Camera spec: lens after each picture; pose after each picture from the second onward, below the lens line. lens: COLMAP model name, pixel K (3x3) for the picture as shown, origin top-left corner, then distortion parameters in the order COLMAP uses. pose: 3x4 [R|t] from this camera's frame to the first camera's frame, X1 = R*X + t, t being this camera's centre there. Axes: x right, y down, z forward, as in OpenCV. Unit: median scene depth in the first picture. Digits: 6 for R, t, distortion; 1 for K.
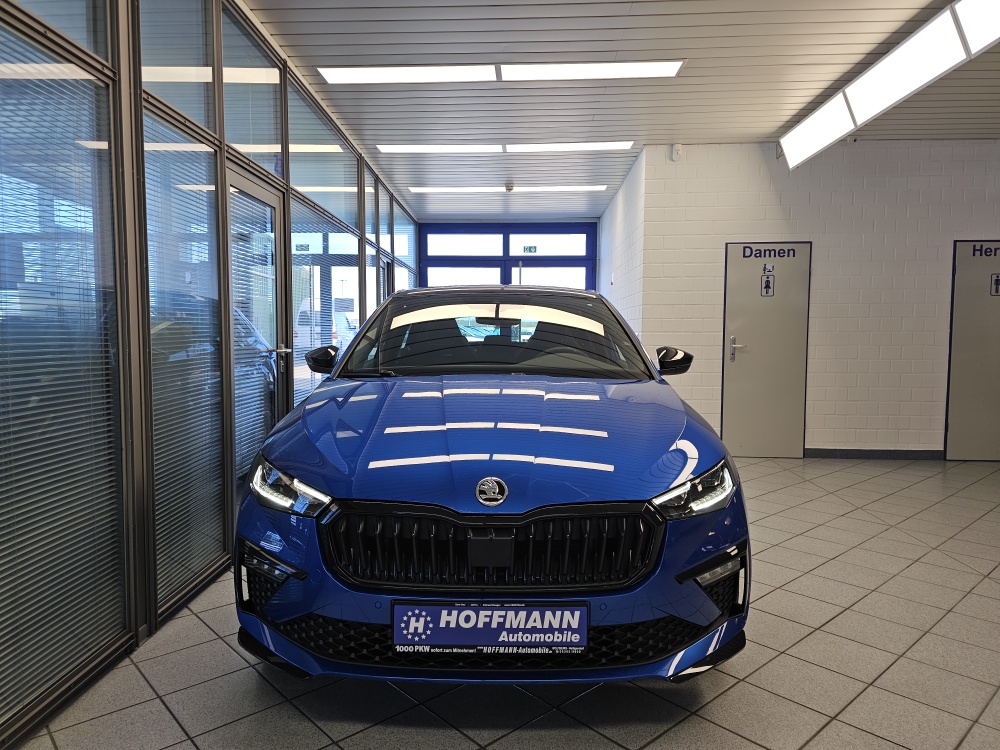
lens RADIAL K [[665.8, 0, 500.0], [0, 665.8, 375.0], [0, 0, 1]] dist [0.061919, -0.104519]
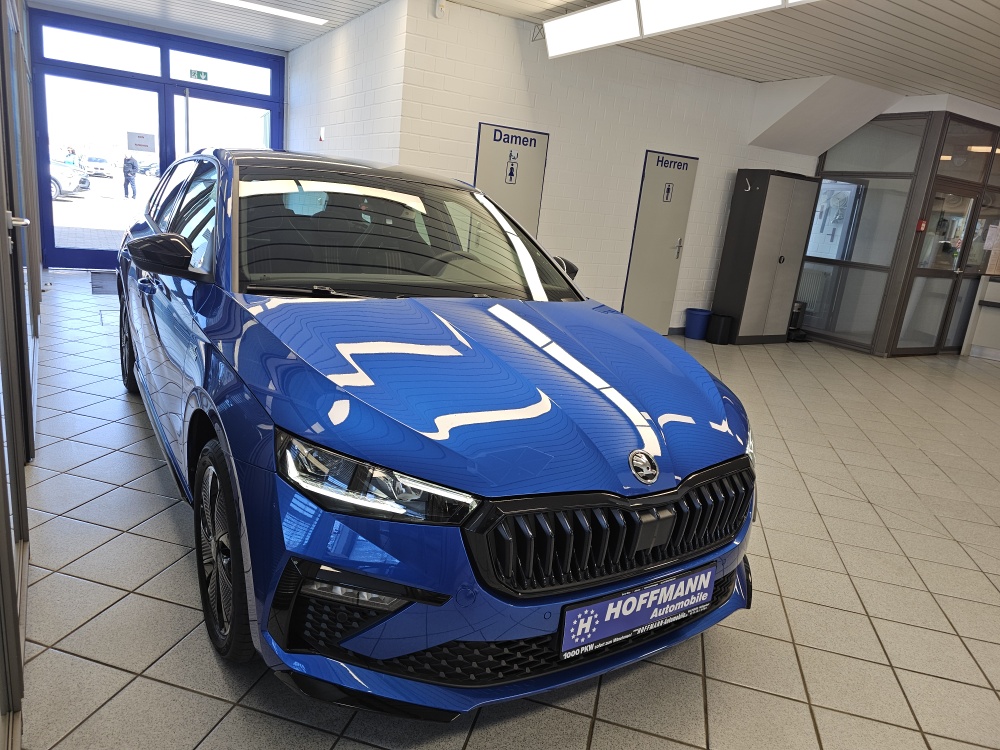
lens RADIAL K [[672.5, 0, 500.0], [0, 672.5, 375.0], [0, 0, 1]] dist [0.007177, -0.001833]
pose [[0.830227, -0.054073, 0.554796, -0.671667], [-0.067790, 0.978102, 0.196775, -0.109968], [-0.553288, -0.200978, 0.808382, 0.409319]]
